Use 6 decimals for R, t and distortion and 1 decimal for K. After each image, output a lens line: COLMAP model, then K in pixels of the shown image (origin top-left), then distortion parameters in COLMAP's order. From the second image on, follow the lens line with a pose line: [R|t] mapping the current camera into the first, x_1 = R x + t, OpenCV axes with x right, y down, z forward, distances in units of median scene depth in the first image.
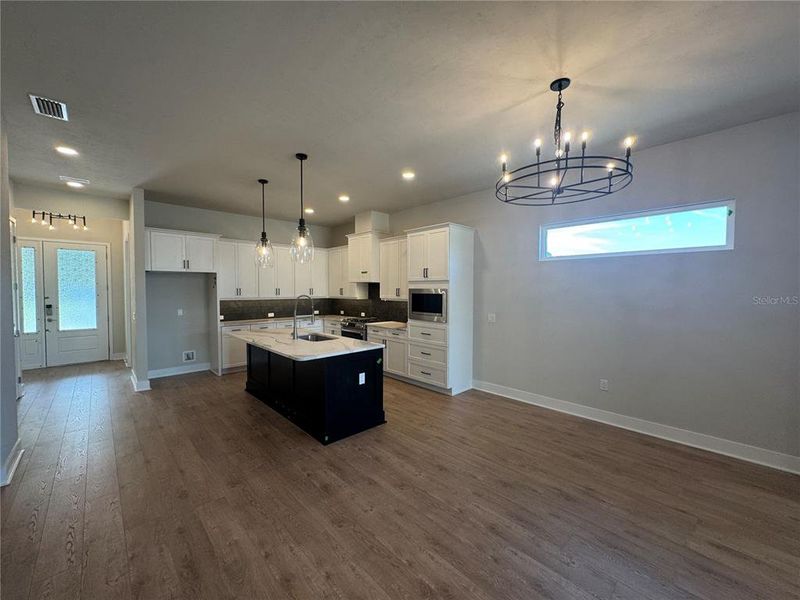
lens RADIAL K [[319.7, 0, 401.2], [0, 319.7, 300.2], [0, 0, 1]] dist [-0.001288, -0.000042]
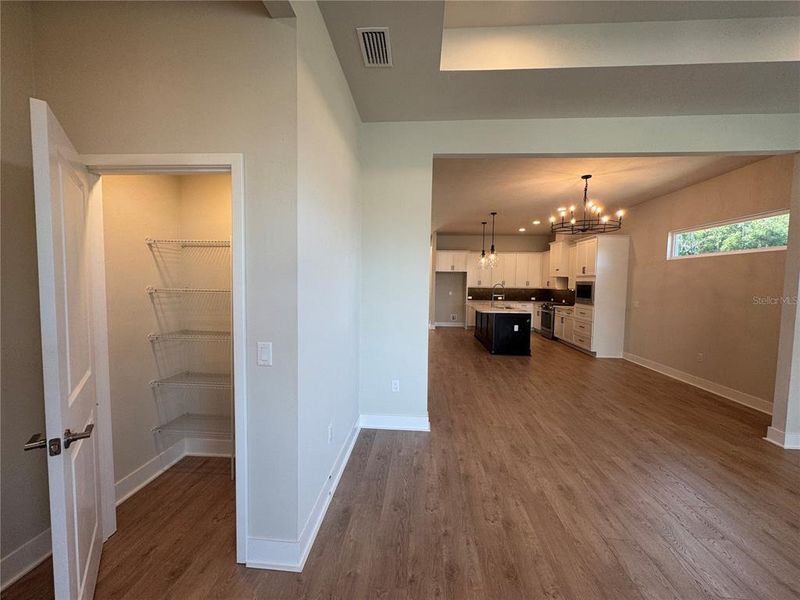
lens RADIAL K [[319.7, 0, 401.2], [0, 319.7, 300.2], [0, 0, 1]] dist [-0.001288, -0.000042]
pose [[0.676849, 0.050602, -0.734380, 0.555028], [-0.038640, 0.998701, 0.033202, 0.030948], [0.735107, 0.005904, 0.677926, -0.542421]]
